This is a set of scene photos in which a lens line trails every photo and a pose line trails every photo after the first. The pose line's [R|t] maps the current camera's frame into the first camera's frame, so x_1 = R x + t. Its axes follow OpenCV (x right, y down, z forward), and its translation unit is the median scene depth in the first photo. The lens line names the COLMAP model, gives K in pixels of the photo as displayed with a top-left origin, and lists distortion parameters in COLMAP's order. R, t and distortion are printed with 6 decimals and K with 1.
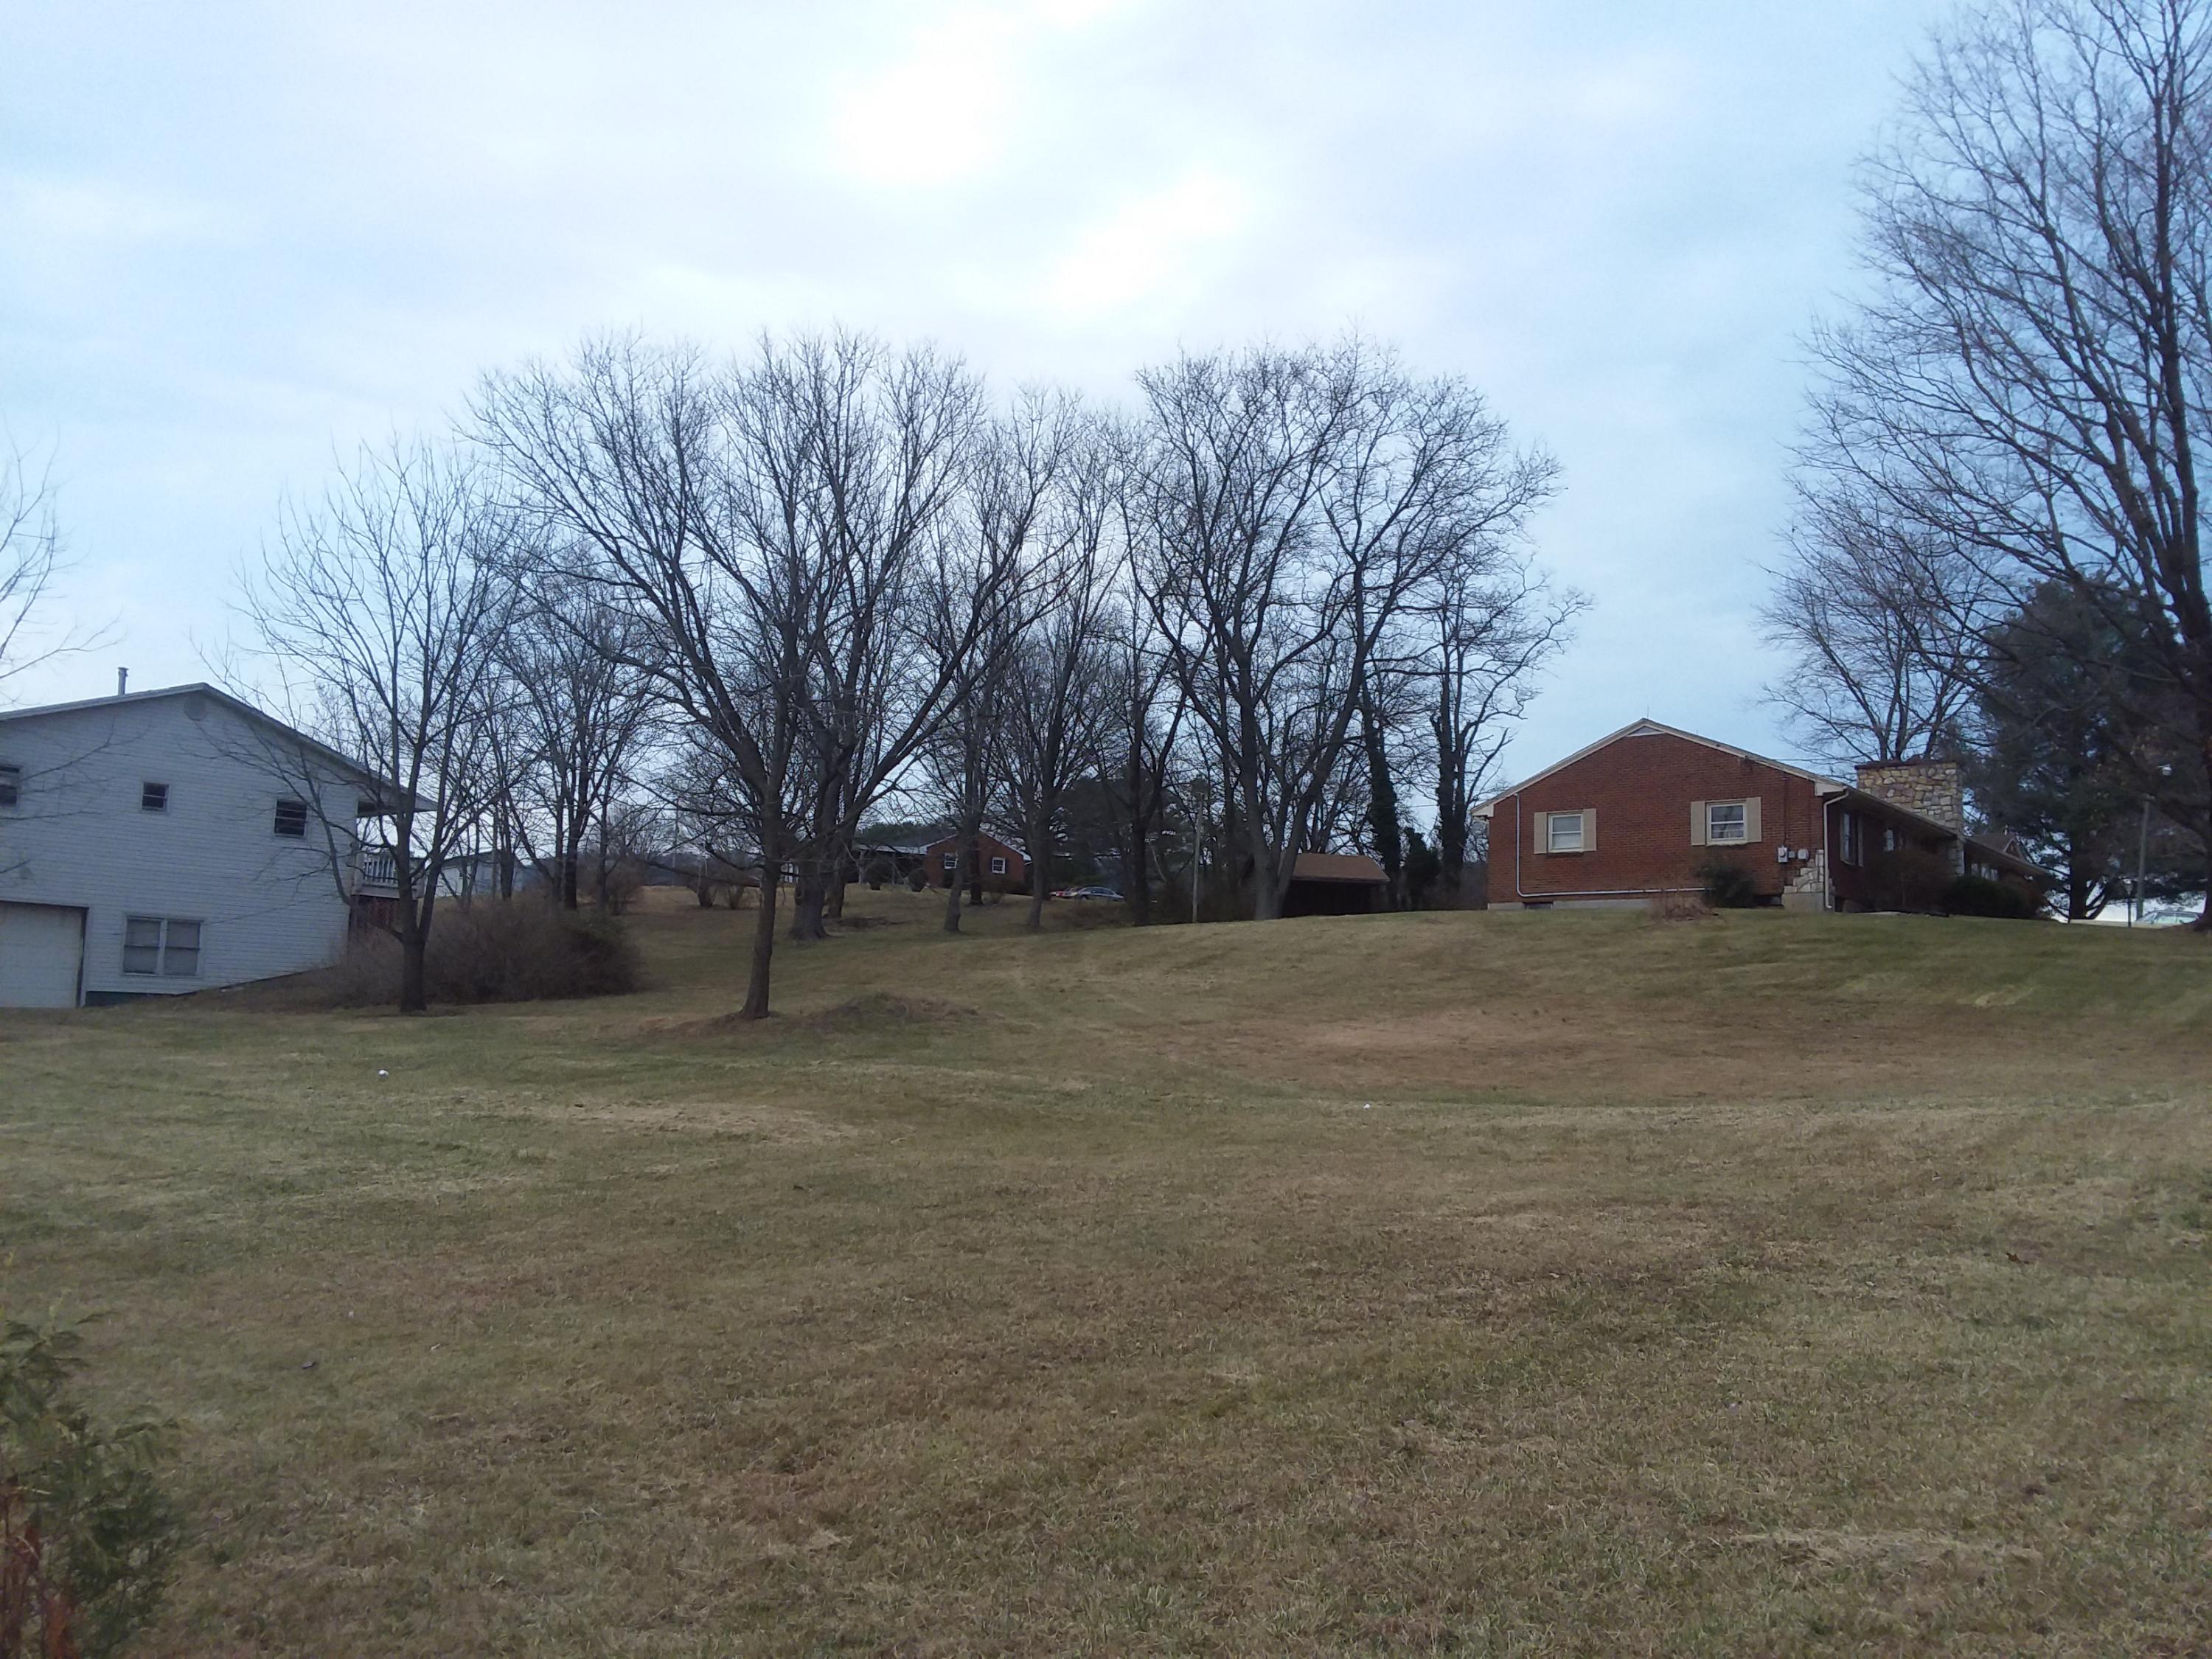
lens RADIAL K [[1727.0, 0, 1114.8], [0, 1727.0, 878.2], [0, 0, 1]] dist [0.159540, -0.262831]
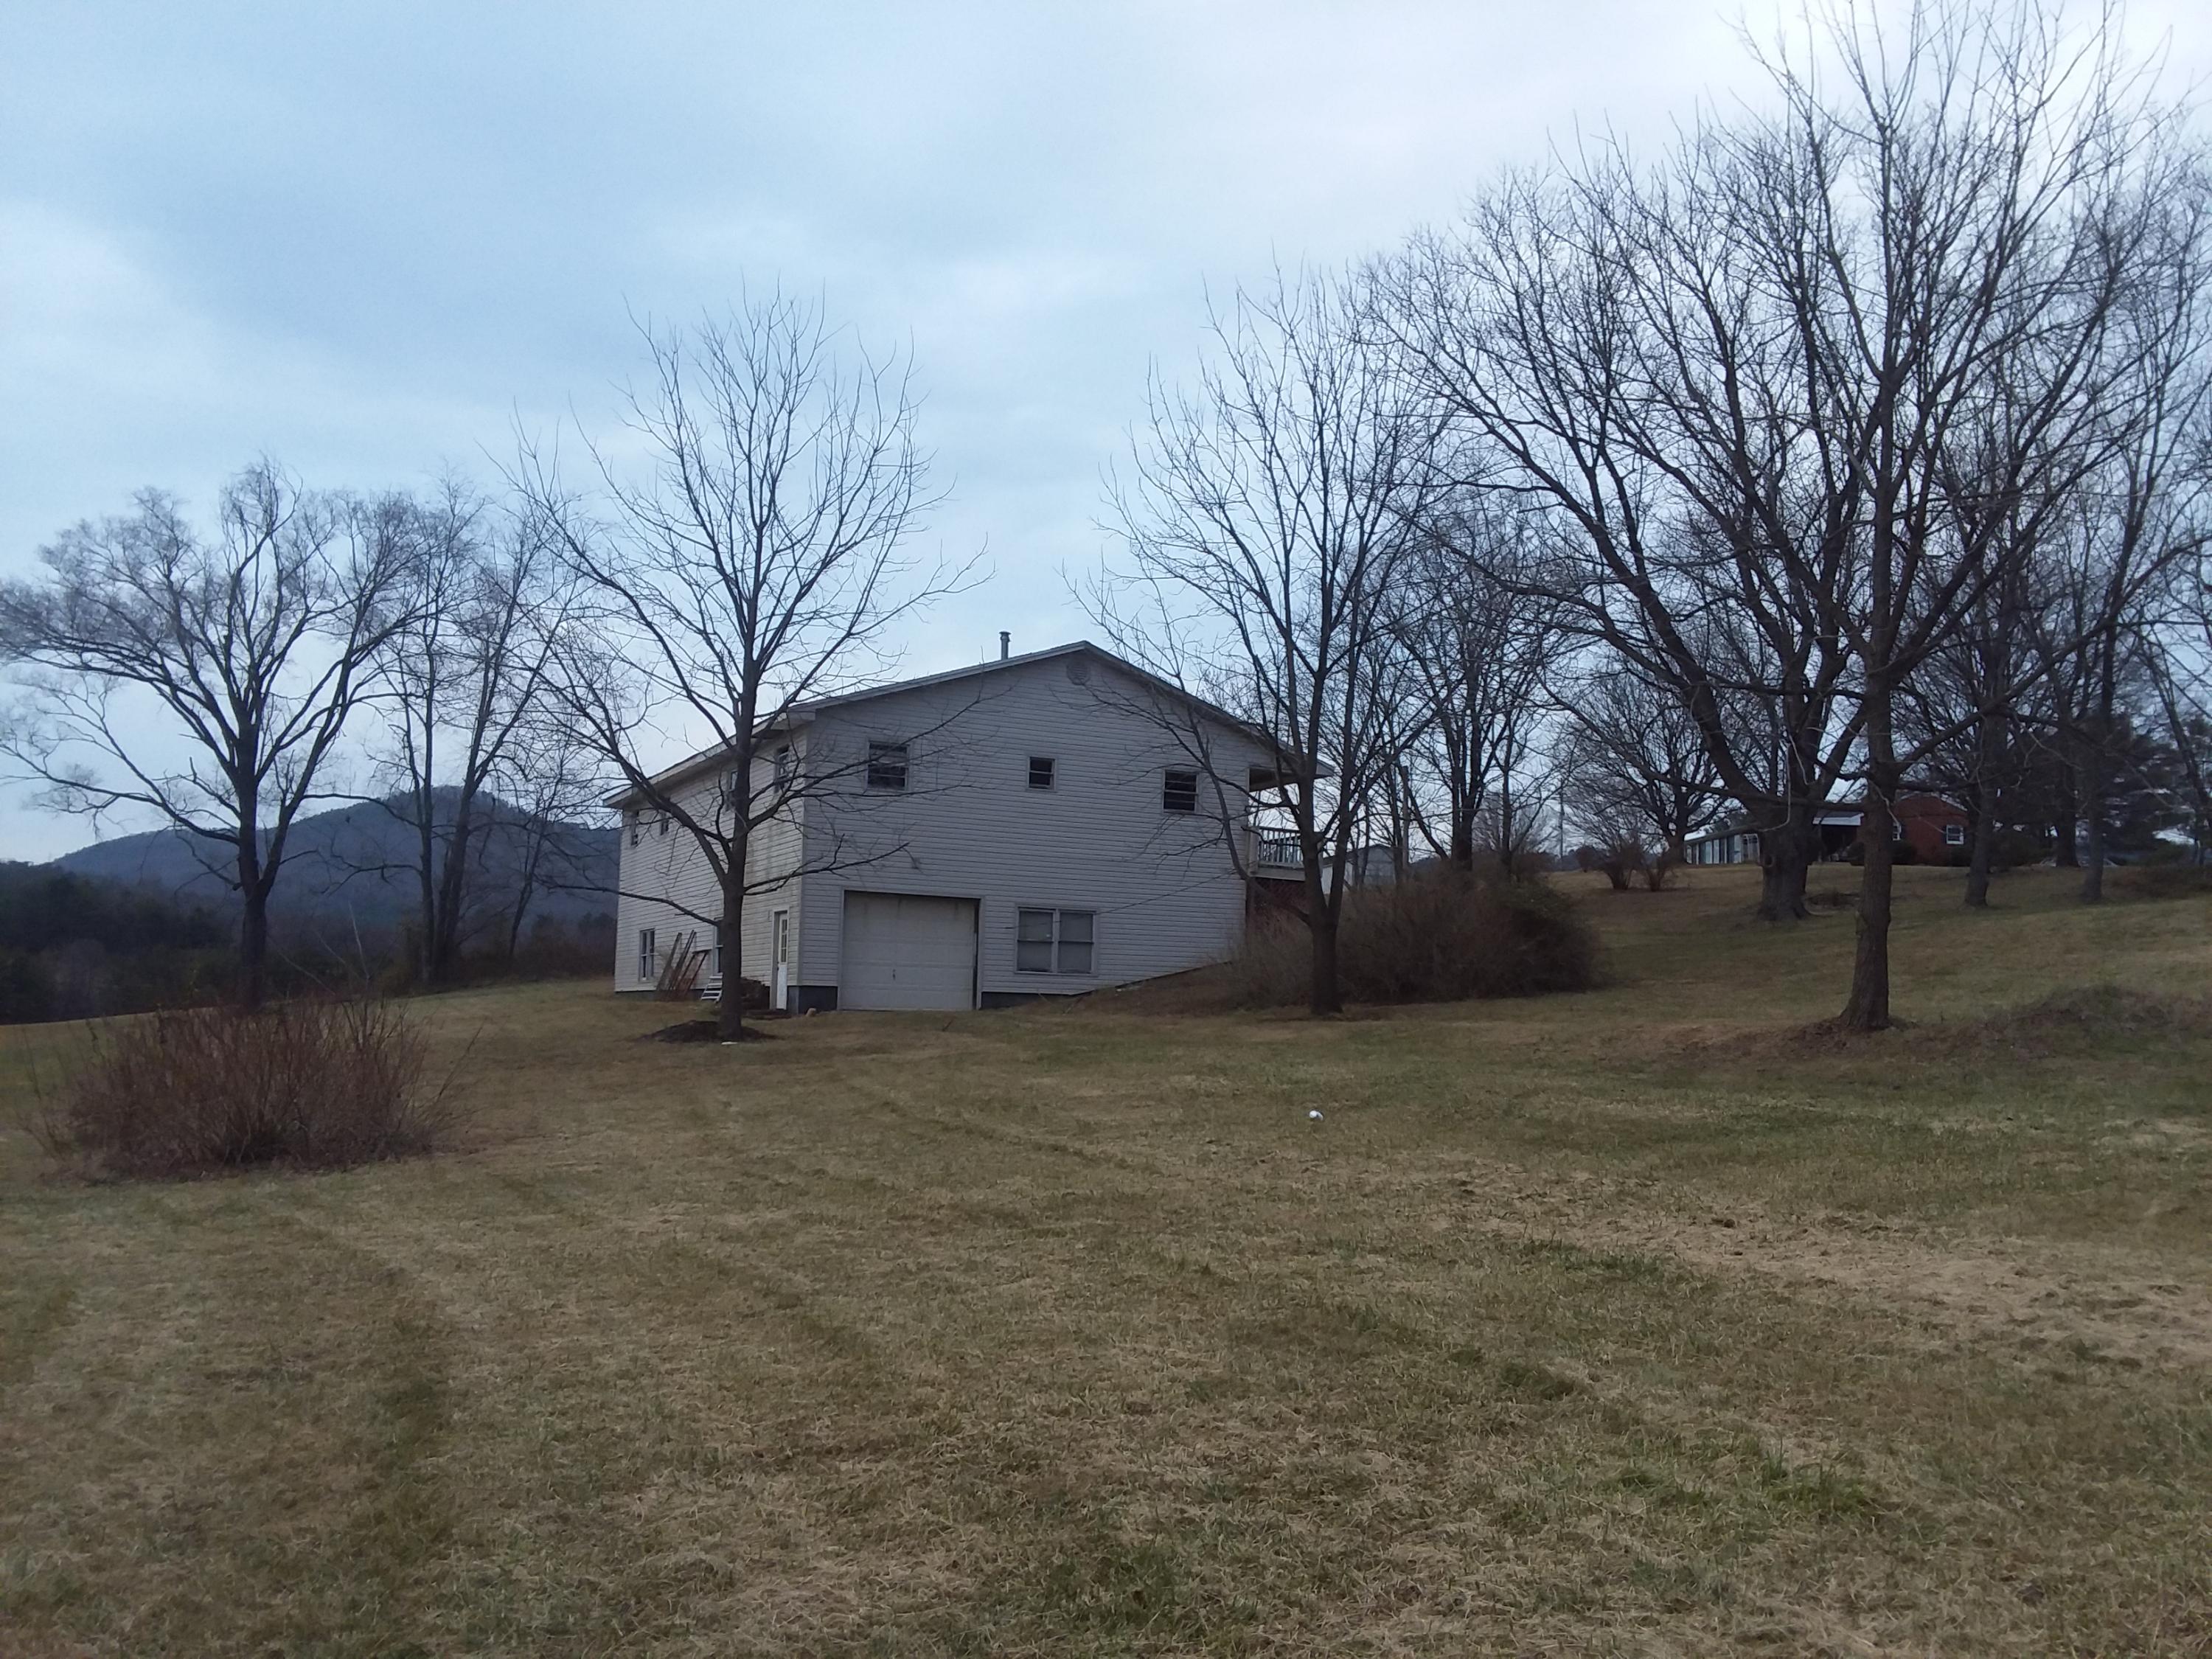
lens RADIAL K [[1727.0, 0, 1114.8], [0, 1727.0, 878.2], [0, 0, 1]] dist [0.159540, -0.262831]
pose [[0.885783, -0.041753, -0.462219, -0.115390], [0.041695, 0.999077, -0.010346, 0.018183], [0.462224, -0.010108, 0.886706, 0.256577]]
